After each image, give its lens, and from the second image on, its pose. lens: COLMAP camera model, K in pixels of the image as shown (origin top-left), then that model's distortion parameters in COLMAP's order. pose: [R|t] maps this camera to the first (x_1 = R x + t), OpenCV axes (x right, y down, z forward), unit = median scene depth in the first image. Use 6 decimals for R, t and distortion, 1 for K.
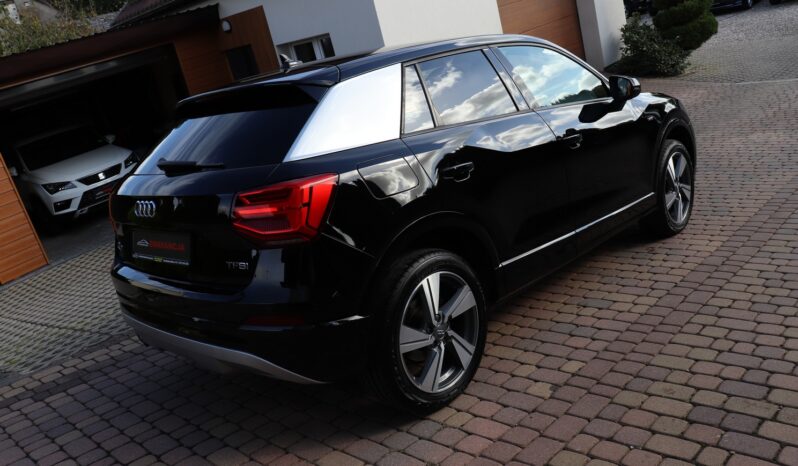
lens RADIAL K [[667.1, 0, 399.4], [0, 667.1, 231.1], [0, 0, 1]] dist [-0.137119, 0.110027]
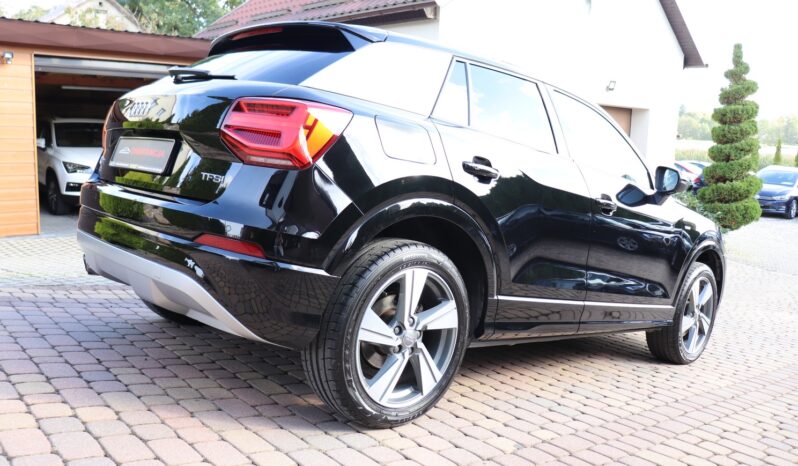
lens RADIAL K [[667.1, 0, 393.6], [0, 667.1, 230.2], [0, 0, 1]] dist [-0.137119, 0.110027]
pose [[0.955245, 0.291917, -0.047874, 0.038103], [-0.295788, 0.940311, -0.168300, 0.152579], [-0.004113, 0.174928, 0.984573, 0.115817]]
